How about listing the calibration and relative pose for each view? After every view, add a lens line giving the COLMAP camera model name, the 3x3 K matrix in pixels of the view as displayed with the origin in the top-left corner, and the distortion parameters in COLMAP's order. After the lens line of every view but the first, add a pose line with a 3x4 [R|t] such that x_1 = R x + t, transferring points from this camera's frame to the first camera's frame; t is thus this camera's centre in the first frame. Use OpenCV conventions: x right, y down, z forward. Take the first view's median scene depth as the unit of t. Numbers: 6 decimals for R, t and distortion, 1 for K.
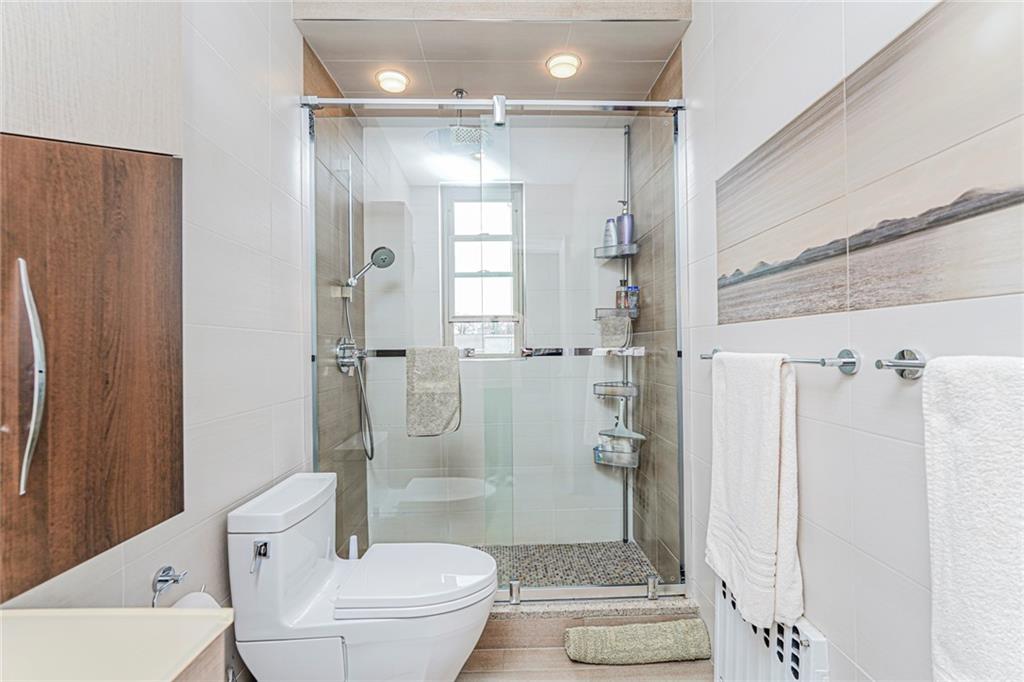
lens RADIAL K [[454.1, 0, 512.2], [0, 454.1, 345.4], [0, 0, 1]] dist [-0.018350, 0.000334]
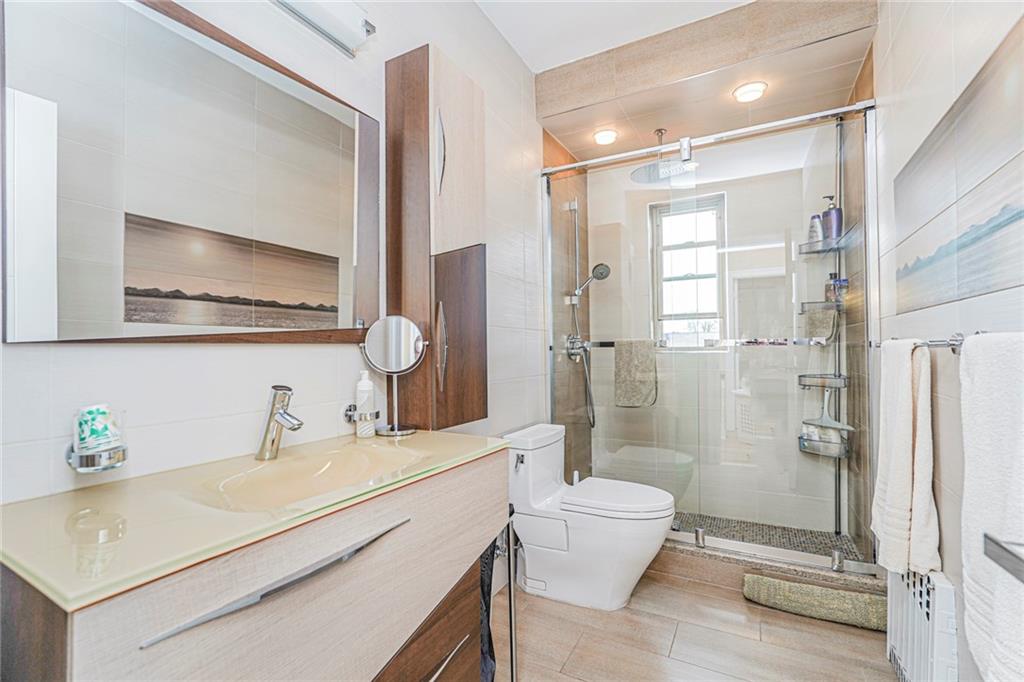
lens RADIAL K [[447.3, 0, 514.5], [0, 447.3, 345.1], [0, 0, 1]] dist [-0.019137, 0.010769]
pose [[0.872599, -0.004019, -0.488421, 0.127257], [0.004634, 0.999989, 0.000050, 0.014592], [0.488416, -0.002307, 0.872608, -0.246664]]
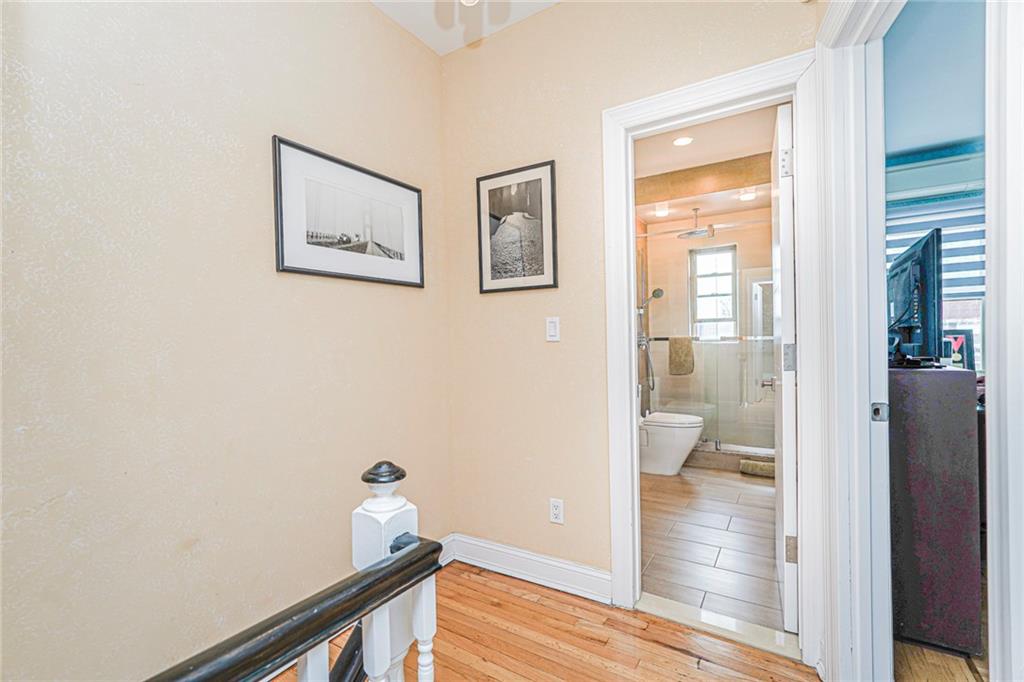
lens RADIAL K [[447.3, 0, 514.5], [0, 447.3, 345.1], [0, 0, 1]] dist [-0.019137, 0.010769]
pose [[0.840683, 0.000067, -0.541528, 0.281208], [0.009195, 0.999854, 0.014399, 0.007102], [0.541450, -0.017084, 0.840560, -1.117086]]
